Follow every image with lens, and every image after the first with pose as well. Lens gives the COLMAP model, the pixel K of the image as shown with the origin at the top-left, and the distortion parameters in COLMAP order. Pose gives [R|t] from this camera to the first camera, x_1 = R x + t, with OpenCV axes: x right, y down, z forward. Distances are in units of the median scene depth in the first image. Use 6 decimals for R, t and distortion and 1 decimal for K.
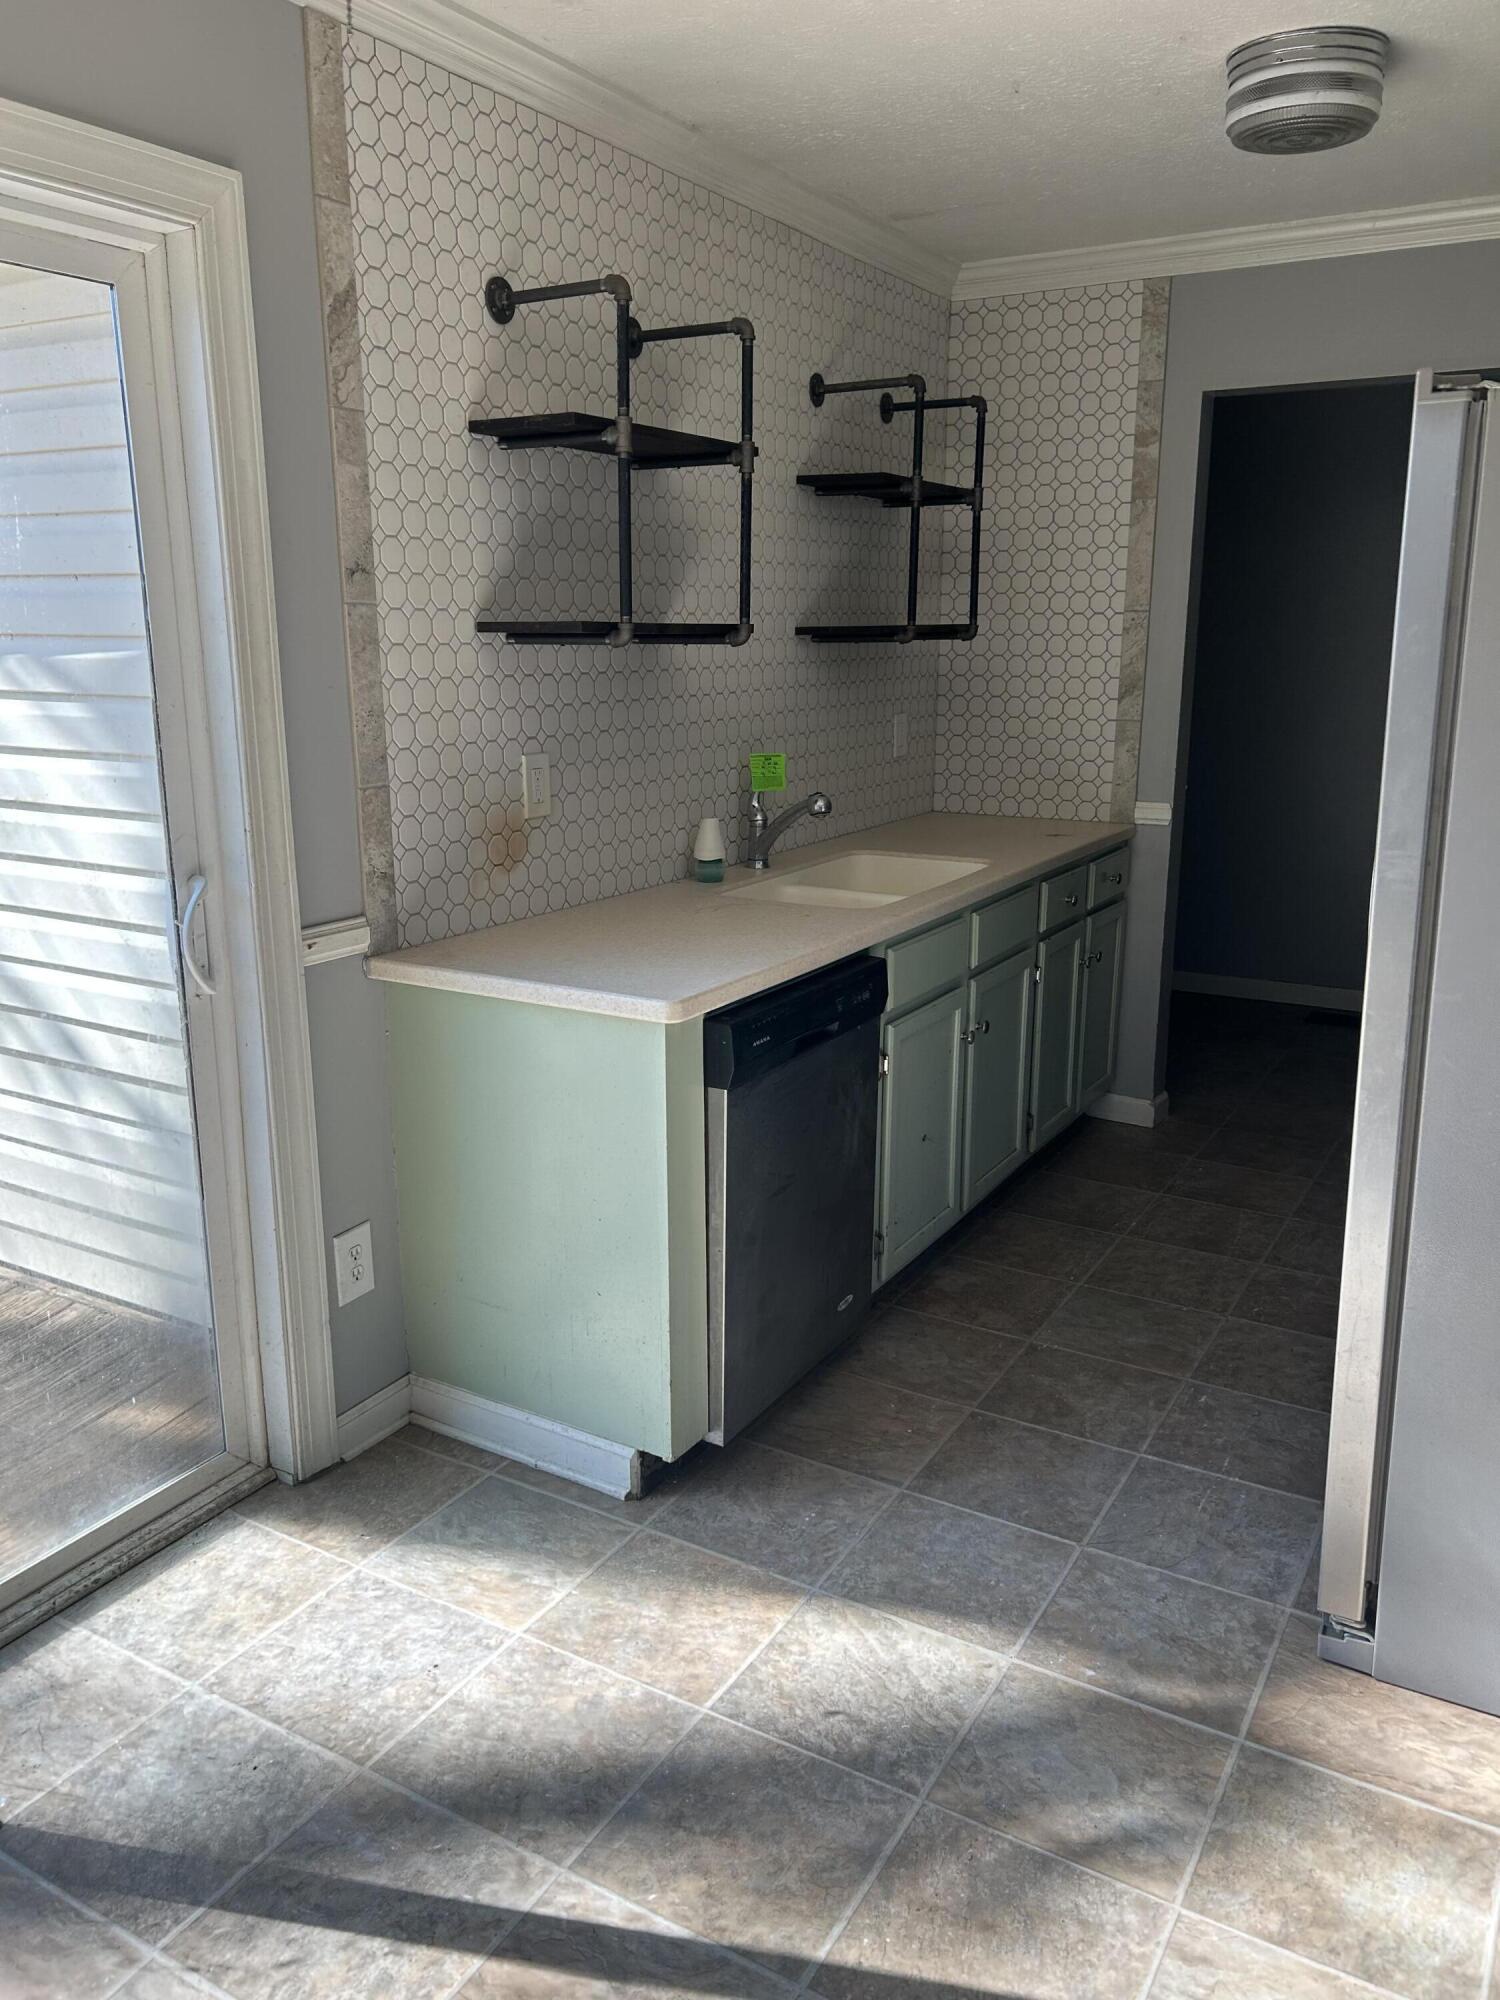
lens RADIAL K [[1502.9, 0, 735.5], [0, 1502.9, 1005.2], [0, 0, 1]] dist [0.043781, -0.047945]
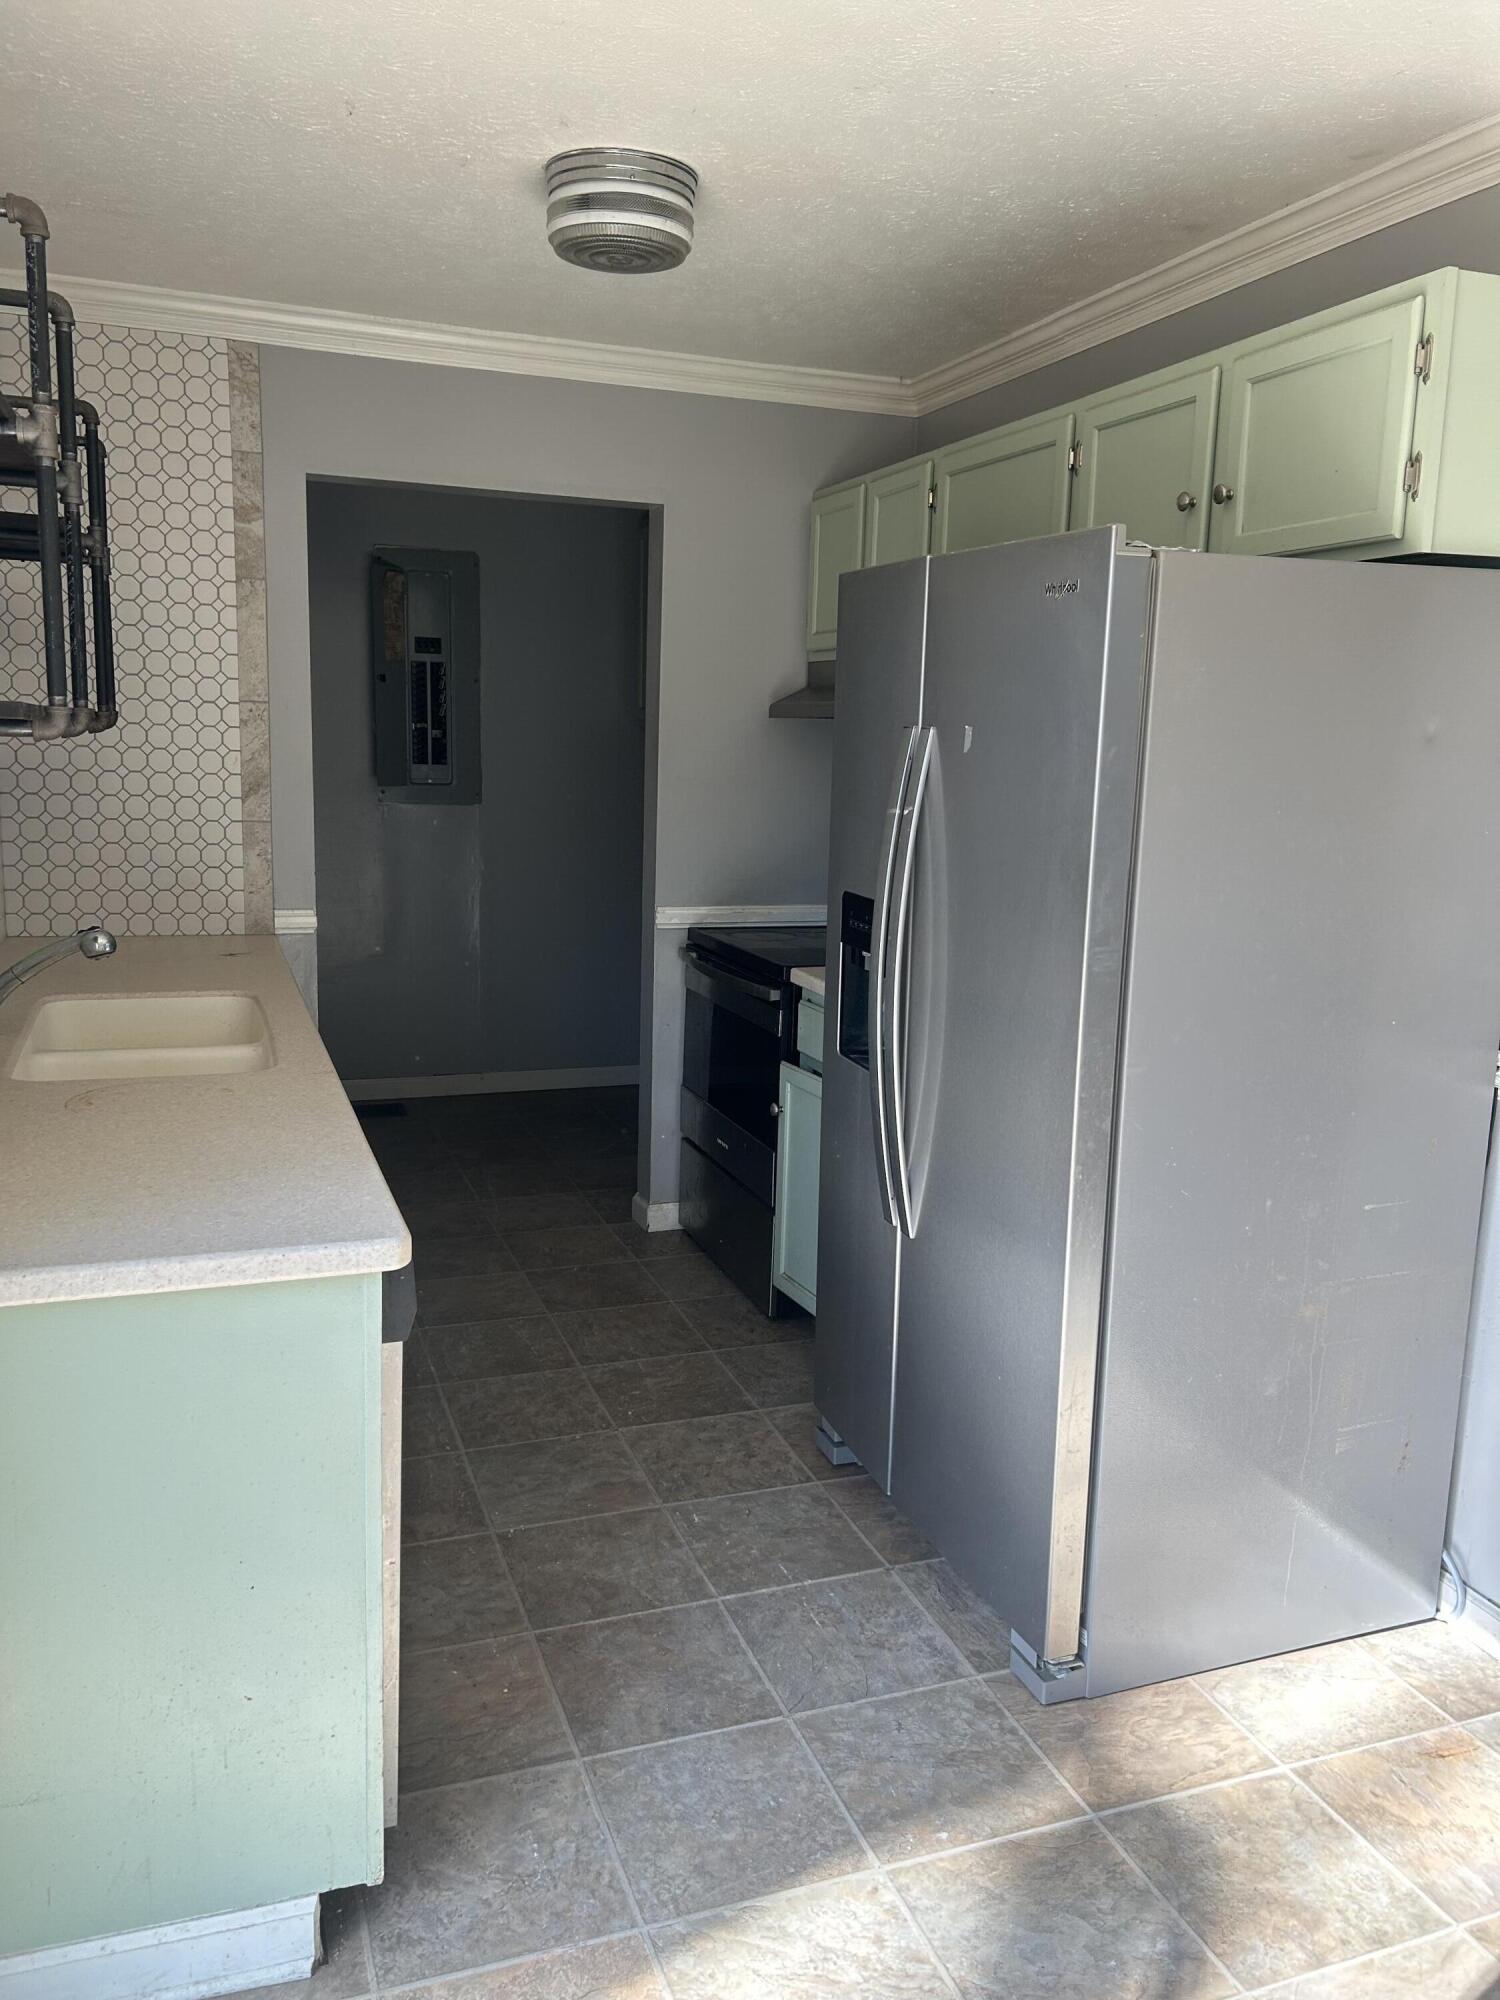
lens RADIAL K [[1502.9, 0, 731.6], [0, 1502.9, 998.9], [0, 0, 1]] dist [0.043781, -0.047945]
pose [[0.635462, -0.111876, 0.763984, -0.270551], [0.155408, 0.987731, 0.015376, -0.057046], [-0.756331, 0.108958, 0.645051, 0.229847]]
